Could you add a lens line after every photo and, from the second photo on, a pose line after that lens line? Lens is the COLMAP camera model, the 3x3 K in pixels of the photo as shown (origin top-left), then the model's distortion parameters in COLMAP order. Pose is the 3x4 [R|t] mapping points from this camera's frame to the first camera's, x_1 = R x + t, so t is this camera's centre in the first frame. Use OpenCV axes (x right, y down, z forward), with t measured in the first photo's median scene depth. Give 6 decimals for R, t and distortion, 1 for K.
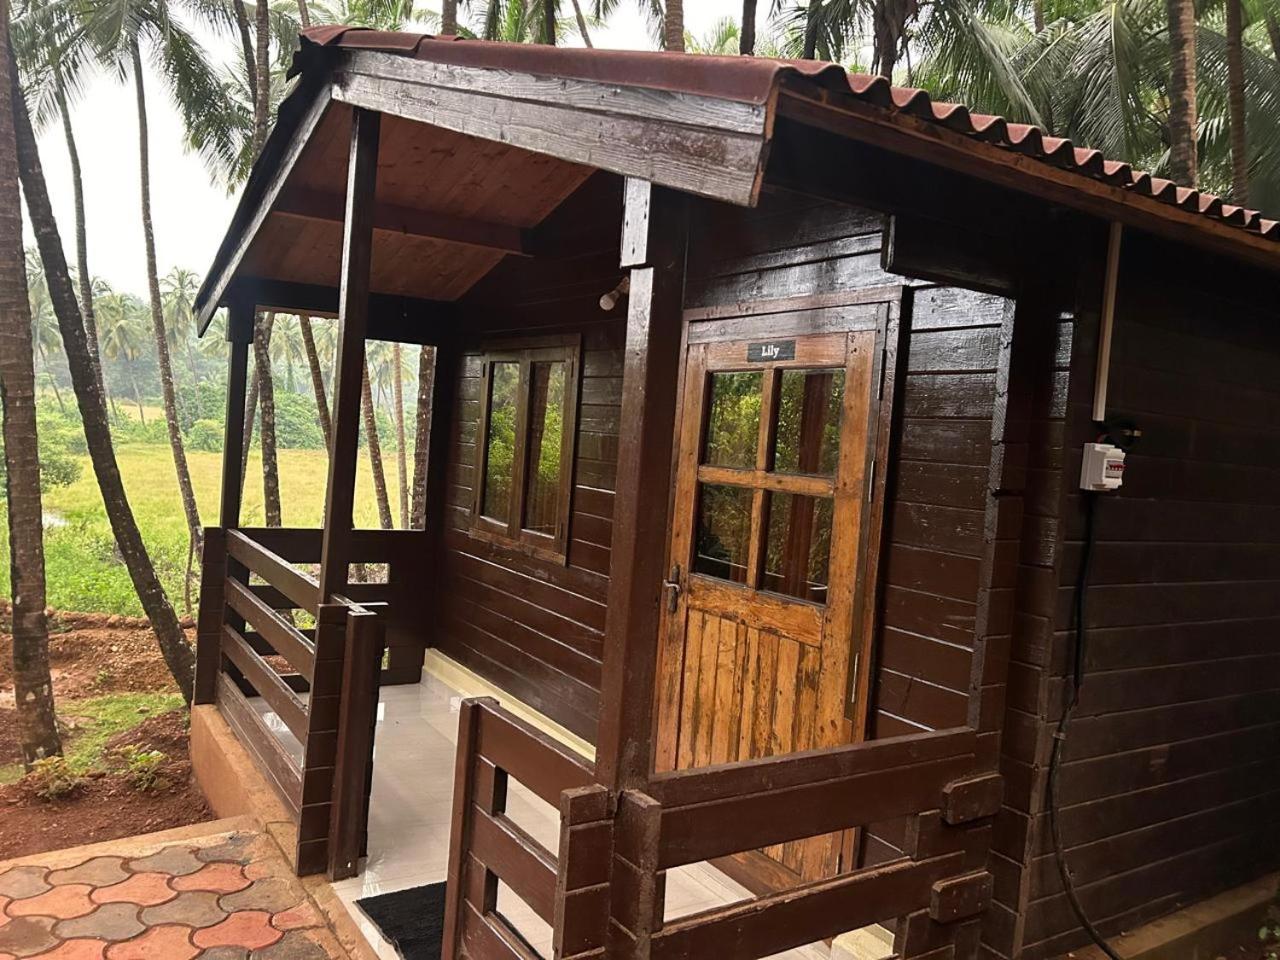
lens RADIAL K [[960.6, 0, 639.0], [0, 960.6, 475.9], [0, 0, 1]] dist [0.064099, -0.069149]
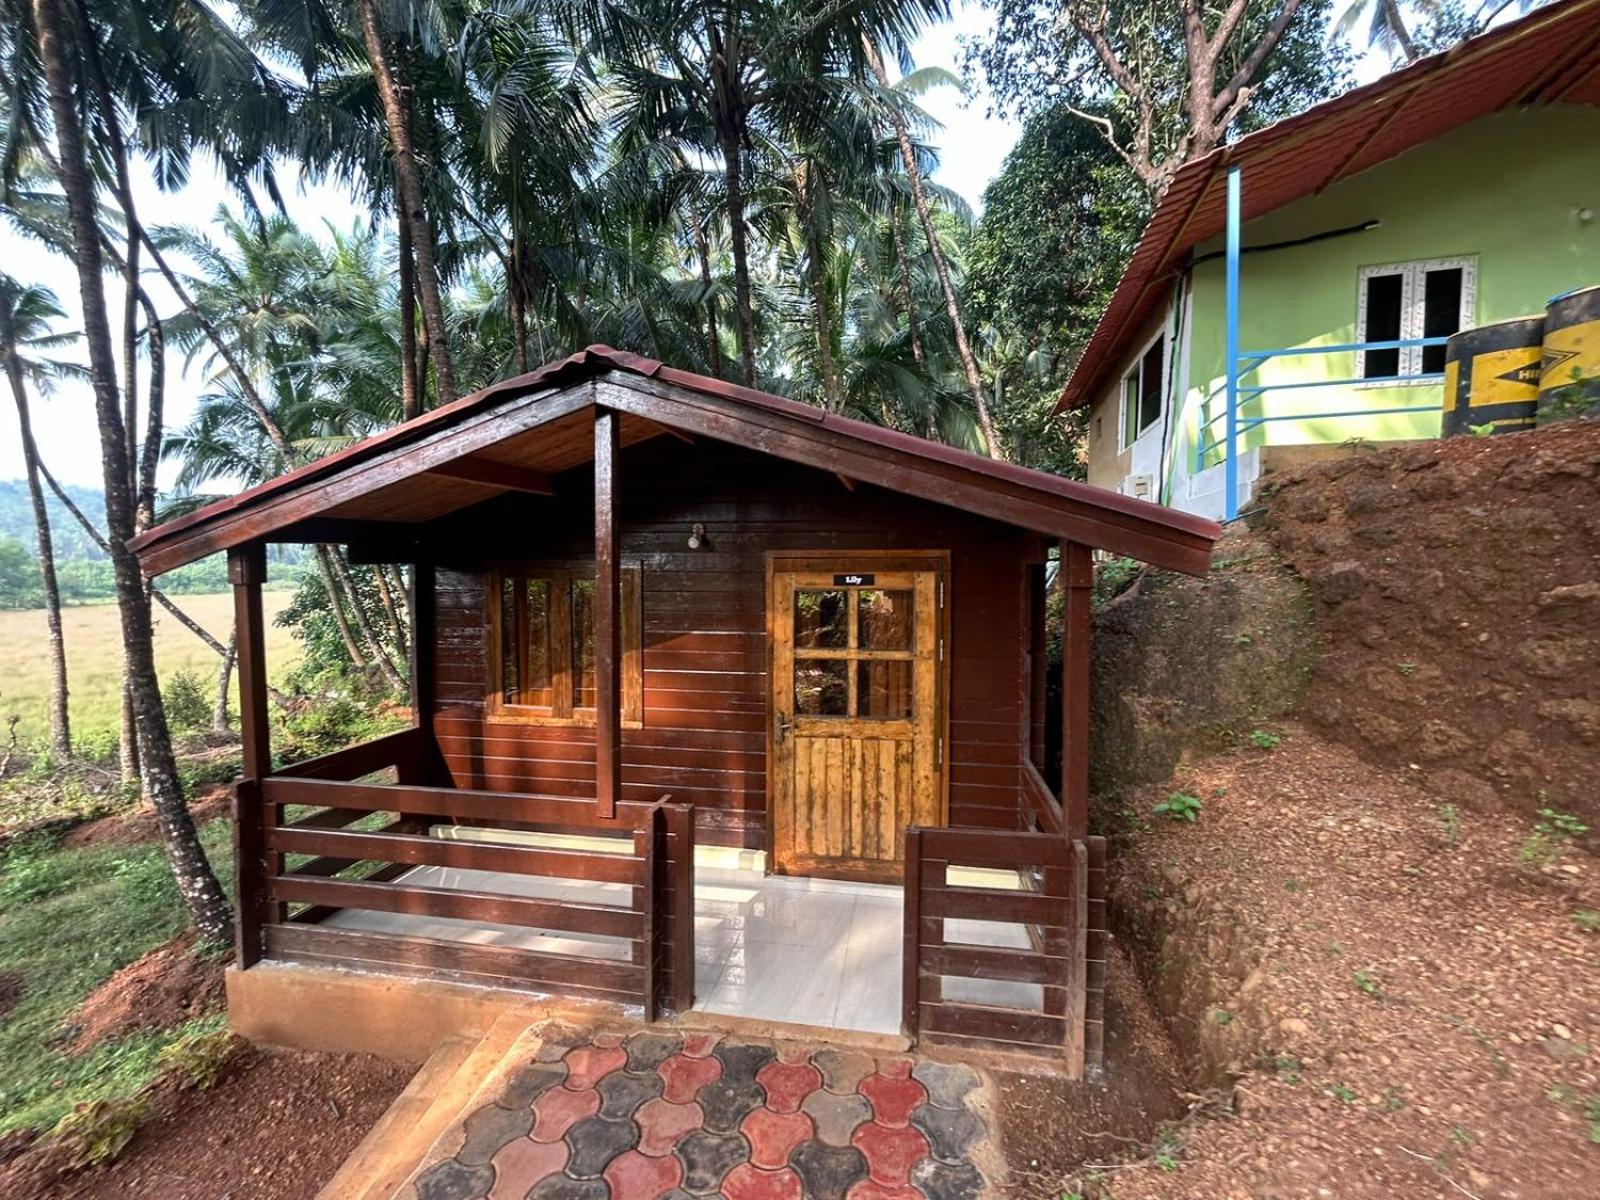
lens RADIAL K [[647.9, 0, 800.0], [0, 647.9, 600.0], [0, 0, 1]] dist [0.000380, 0.000298]
pose [[0.681848, -0.112903, 0.722728, -0.768935], [0.084665, 0.993557, 0.075335, -0.188015], [-0.726578, 0.009823, 0.687014, 0.269086]]
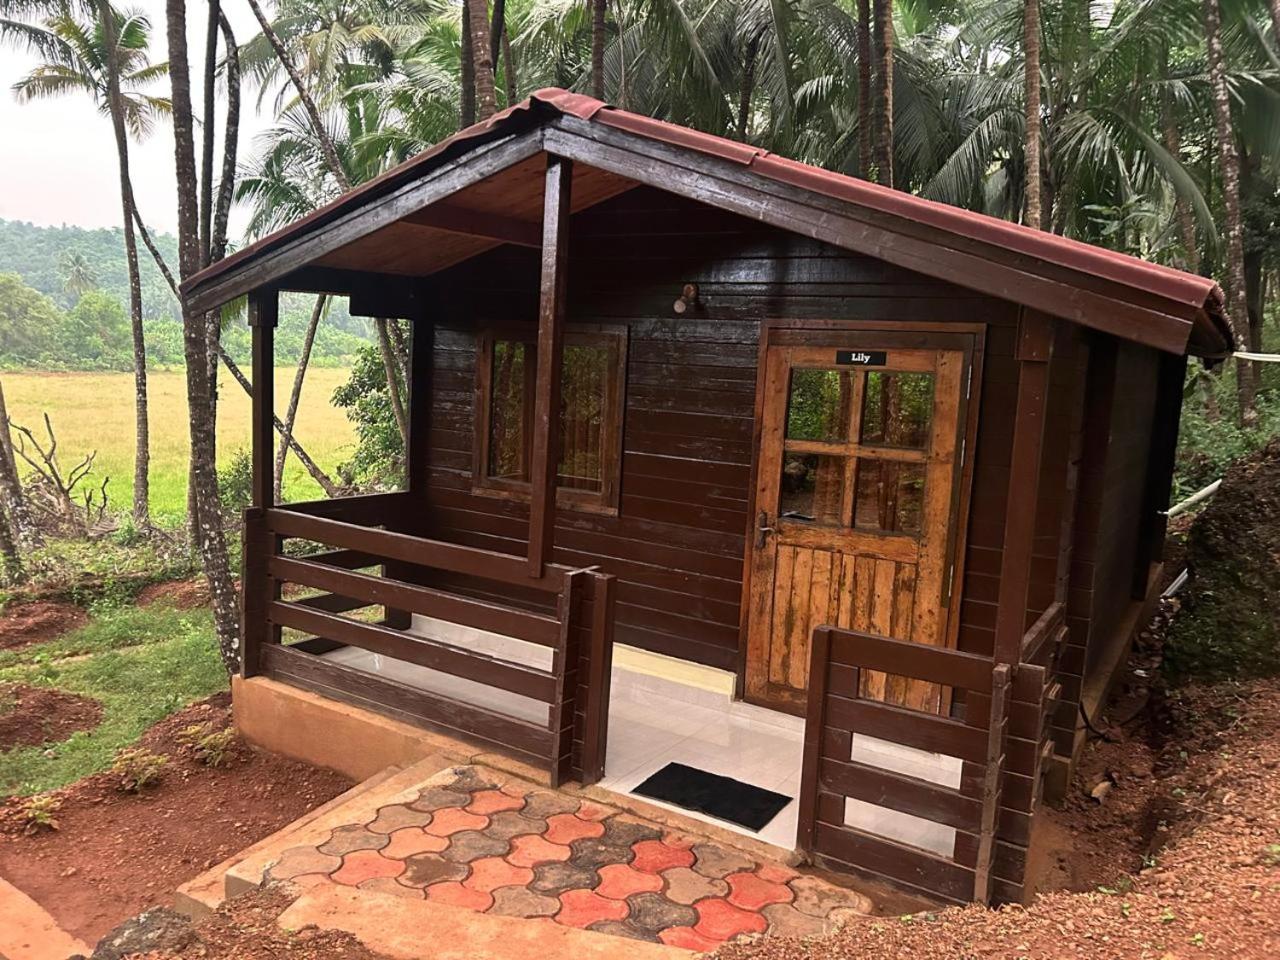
lens RADIAL K [[960.6, 0, 639.0], [0, 960.6, 475.9], [0, 0, 1]] dist [0.064099, -0.069149]
pose [[0.909410, -0.078065, 0.408508, -0.734745], [0.033943, 0.992881, 0.114175, -0.129394], [-0.414513, -0.089966, 0.905586, -0.147289]]
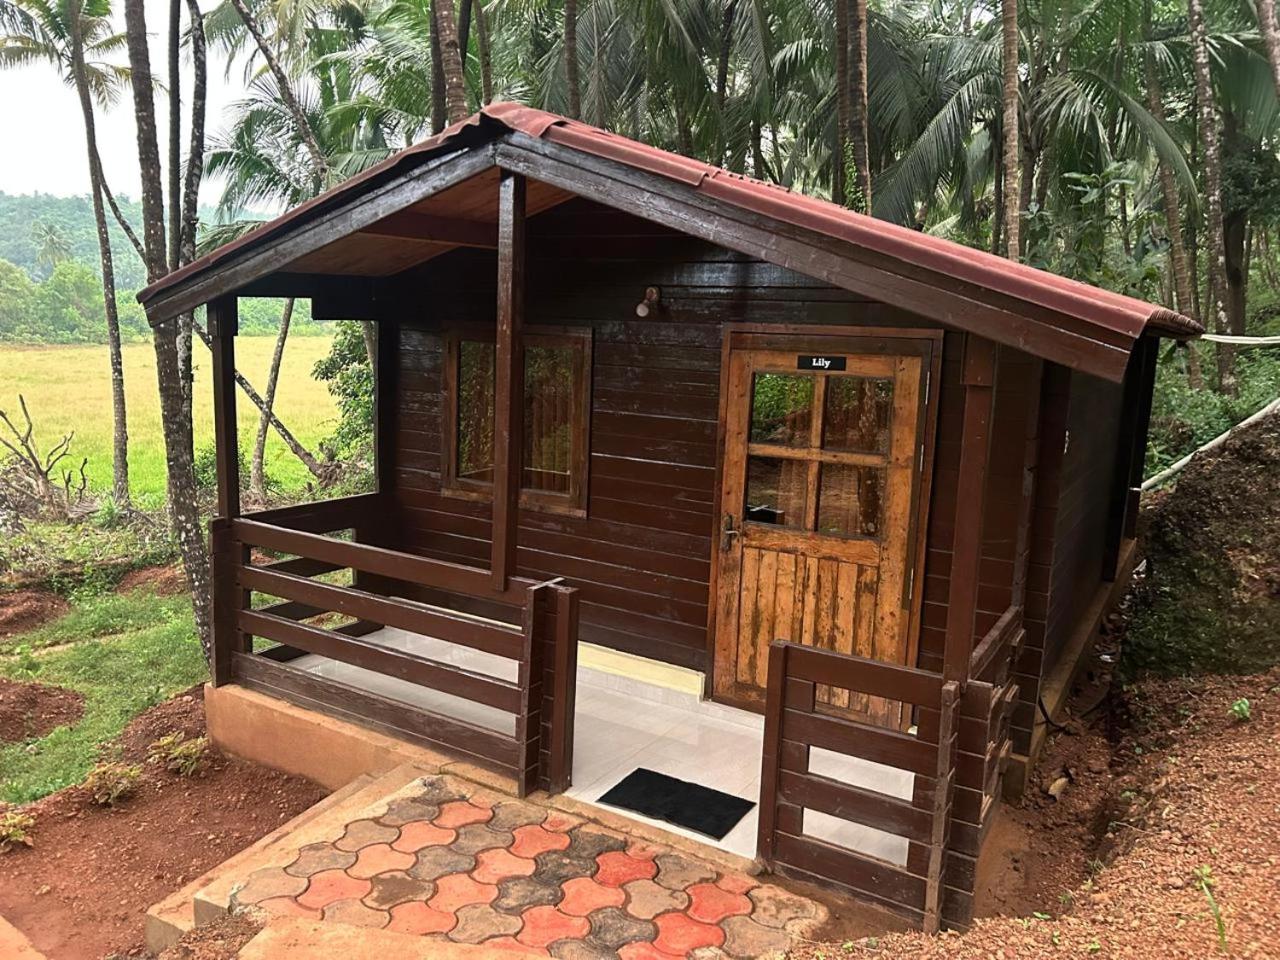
lens RADIAL K [[965.0, 0, 640.5], [0, 965.0, 474.1], [0, 0, 1]] dist [0.065594, -0.070809]
pose [[0.902699, -0.108677, 0.416322, -0.699246], [0.049626, 0.987417, 0.150152, -0.192900], [-0.427401, -0.114881, 0.896733, -0.167065]]
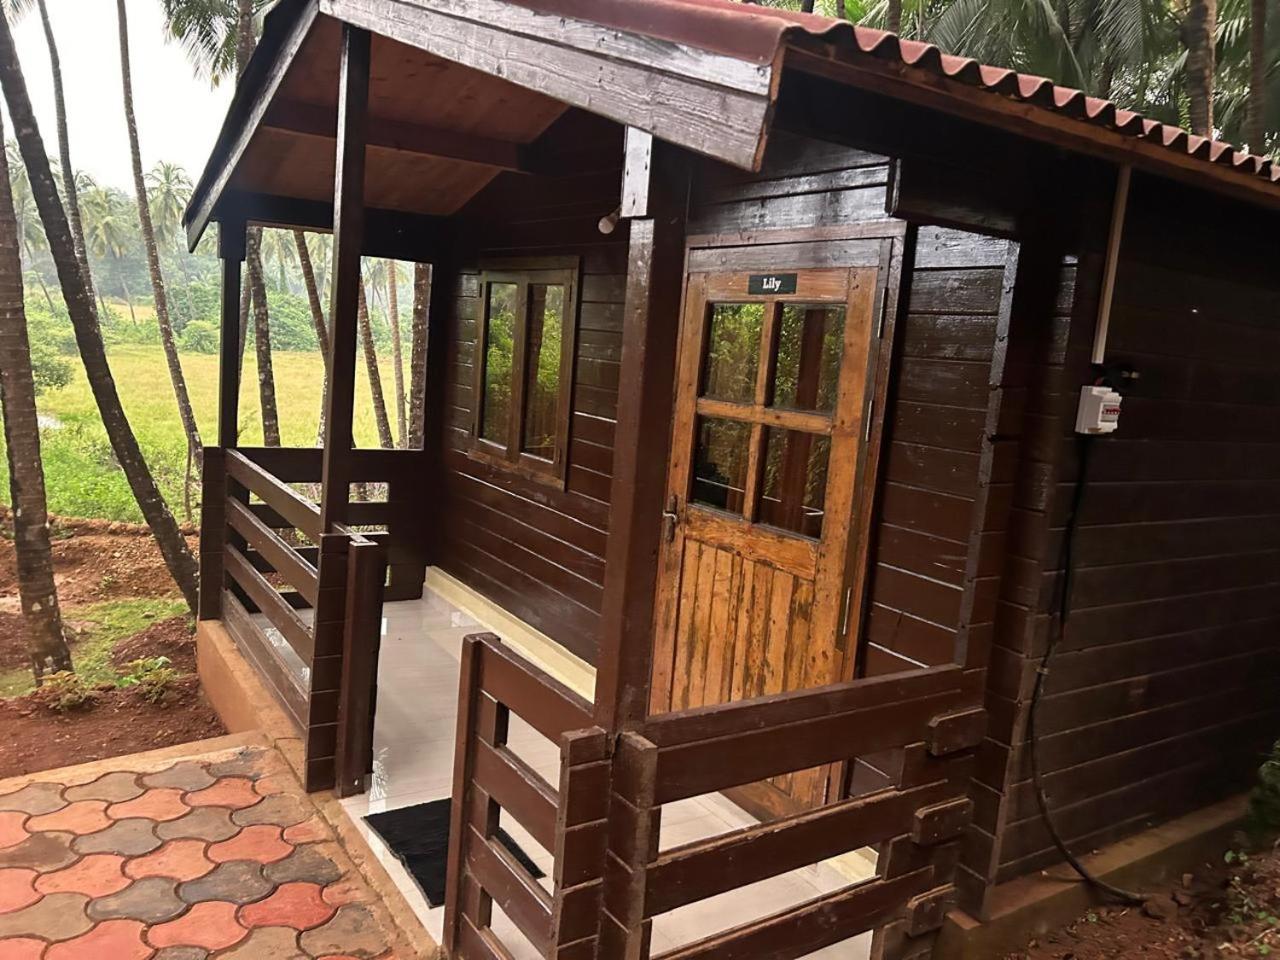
lens RADIAL K [[959.2, 0, 644.4], [0, 959.2, 474.2], [0, 0, 1]] dist [0.067505, -0.072244]
pose [[0.999945, 0.006629, 0.008107, -0.000703], [-0.007379, 0.995327, 0.096277, -0.028847], [-0.007431, -0.096331, 0.995322, -0.002191]]
